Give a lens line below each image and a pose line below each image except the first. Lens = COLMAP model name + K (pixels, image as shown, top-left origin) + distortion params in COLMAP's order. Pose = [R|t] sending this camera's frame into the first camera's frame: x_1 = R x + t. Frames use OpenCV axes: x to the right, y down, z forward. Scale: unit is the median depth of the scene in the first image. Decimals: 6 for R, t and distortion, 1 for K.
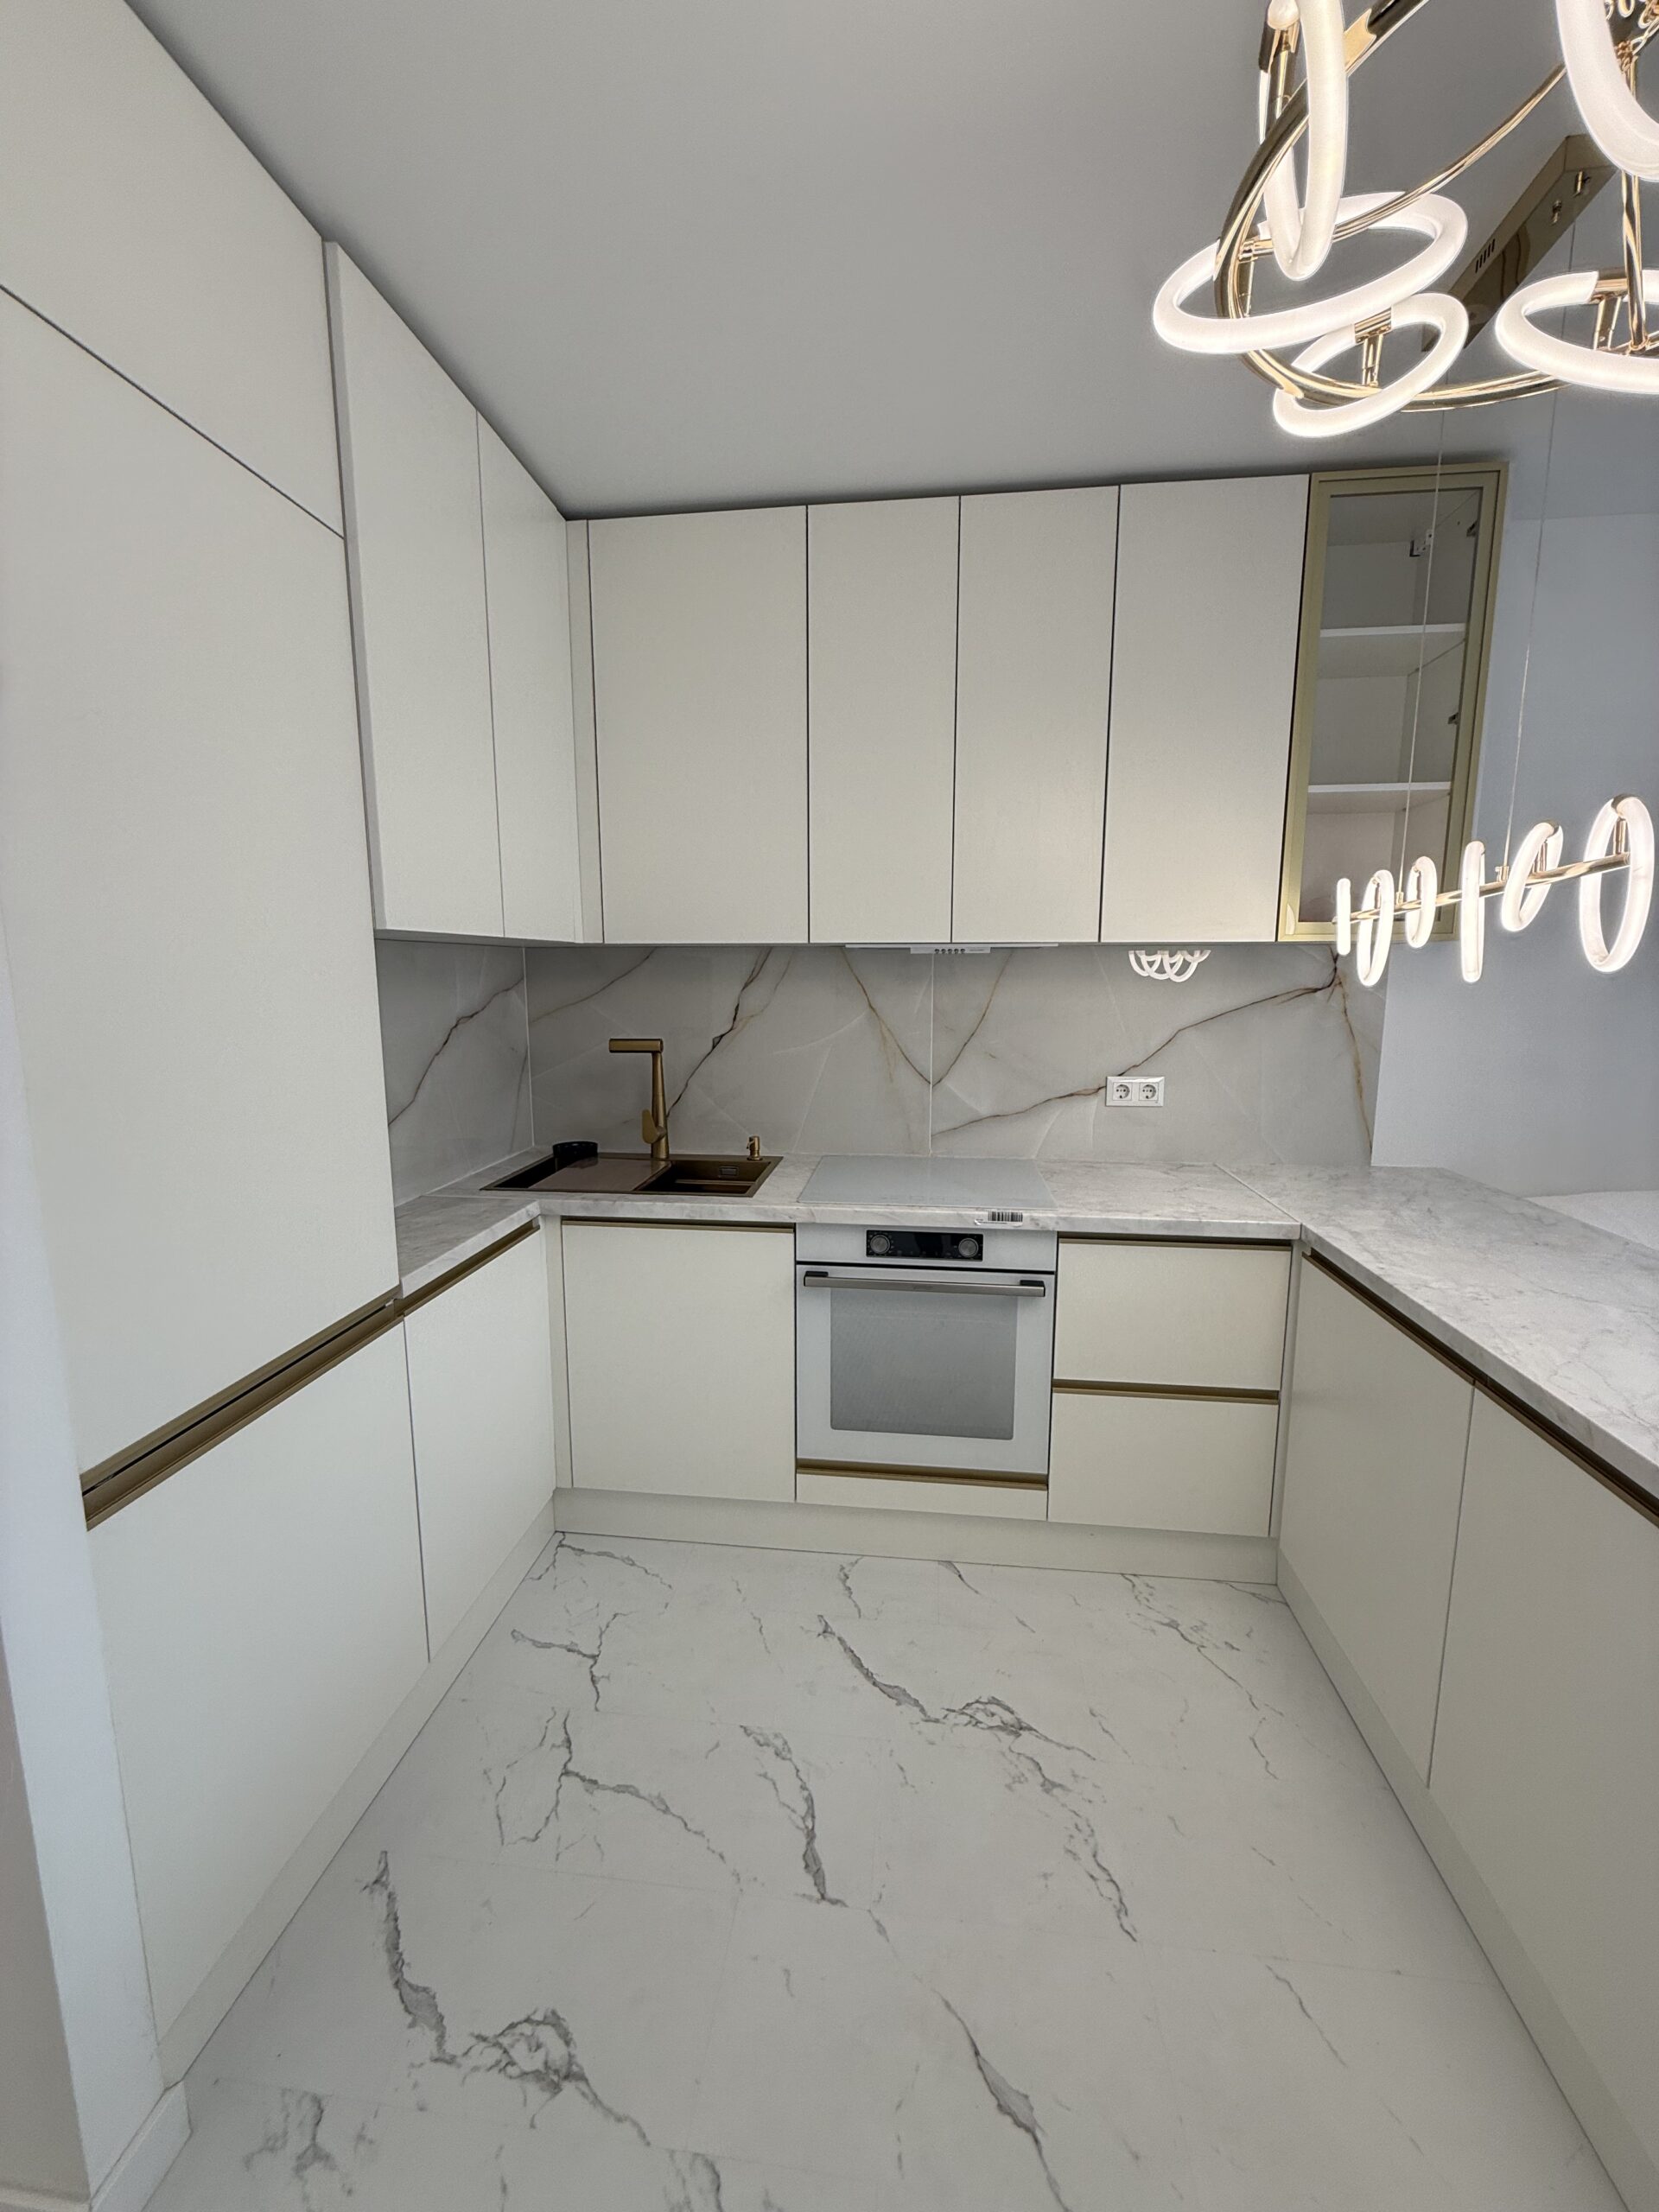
lens RADIAL K [[881.1, 0, 822.0], [0, 881.1, 1115.6], [0, 0, 1]] dist [0.000343, -0.000086]
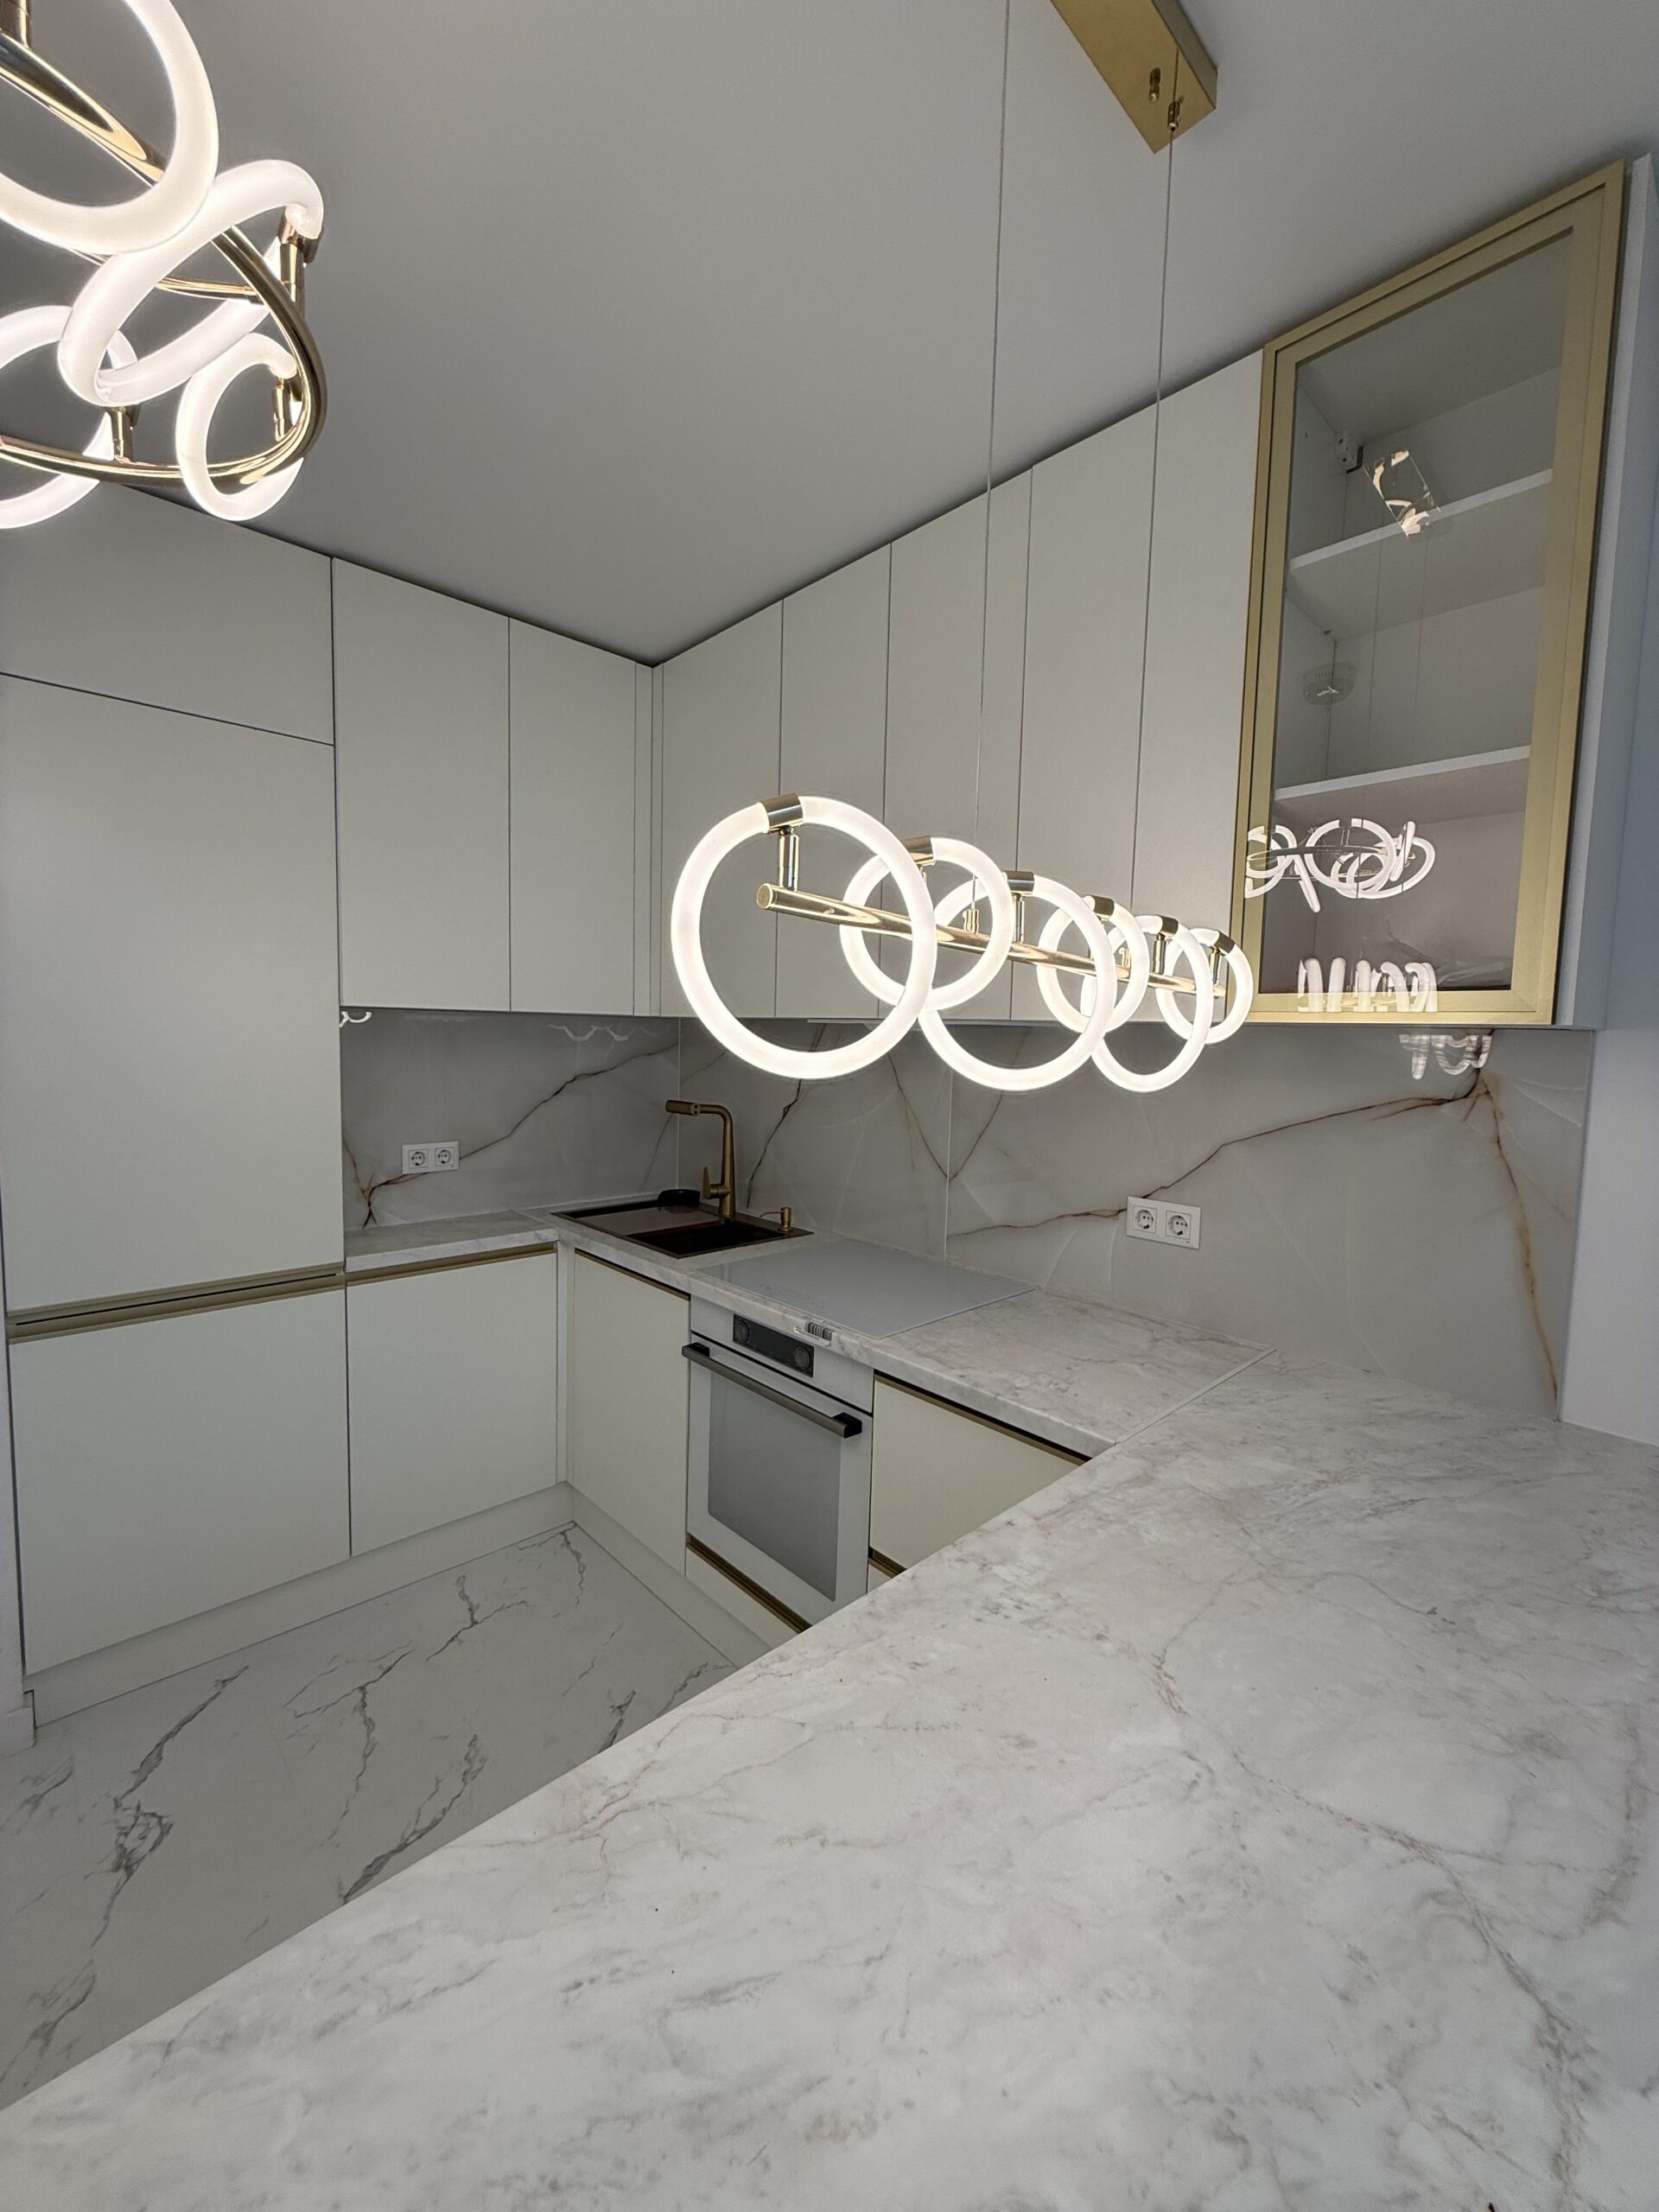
lens RADIAL K [[881.1, 0, 824.7], [0, 881.1, 1113.2], [0, 0, 1]] dist [0.000343, -0.000086]
pose [[0.764488, 0.079134, -0.639762, 0.714424], [-0.129379, 0.991078, -0.032014, -0.068080], [0.631521, 0.107246, 0.767906, 0.297398]]
